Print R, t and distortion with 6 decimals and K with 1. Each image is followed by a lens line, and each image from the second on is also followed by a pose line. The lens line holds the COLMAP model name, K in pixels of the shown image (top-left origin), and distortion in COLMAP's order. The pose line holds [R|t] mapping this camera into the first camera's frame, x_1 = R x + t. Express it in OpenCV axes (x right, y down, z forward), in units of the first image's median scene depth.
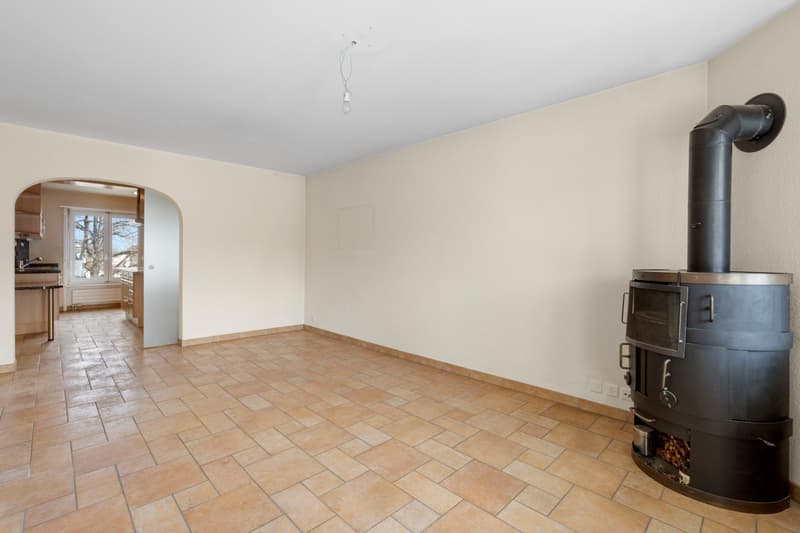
lens RADIAL K [[360.0, 0, 398.0], [0, 360.0, 260.3], [0, 0, 1]] dist [-0.001890, -0.000206]
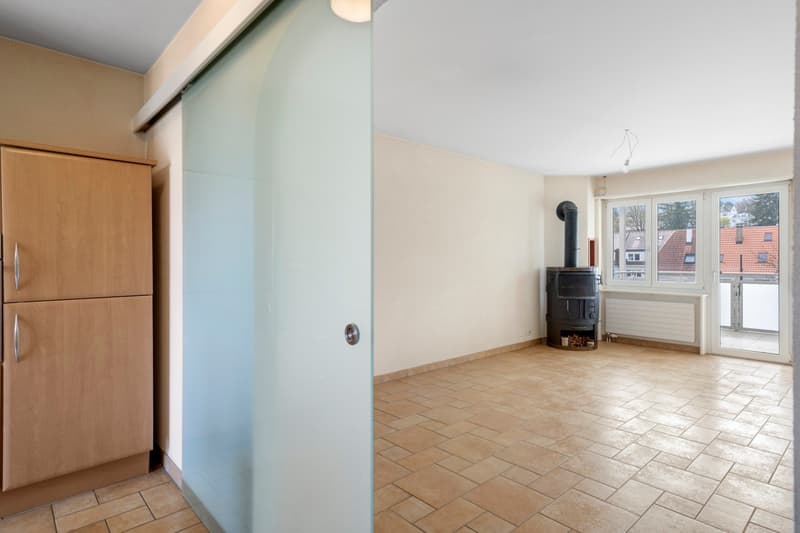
lens RADIAL K [[424.7, 0, 402.8], [0, 424.7, 263.7], [0, 0, 1]] dist [0.001004, 0.000912]
pose [[0.036092, 0.002467, 0.999345, -1.287760], [0.010798, 0.999938, -0.002858, 0.003077], [-0.999290, 0.010894, 0.036063, 1.230441]]
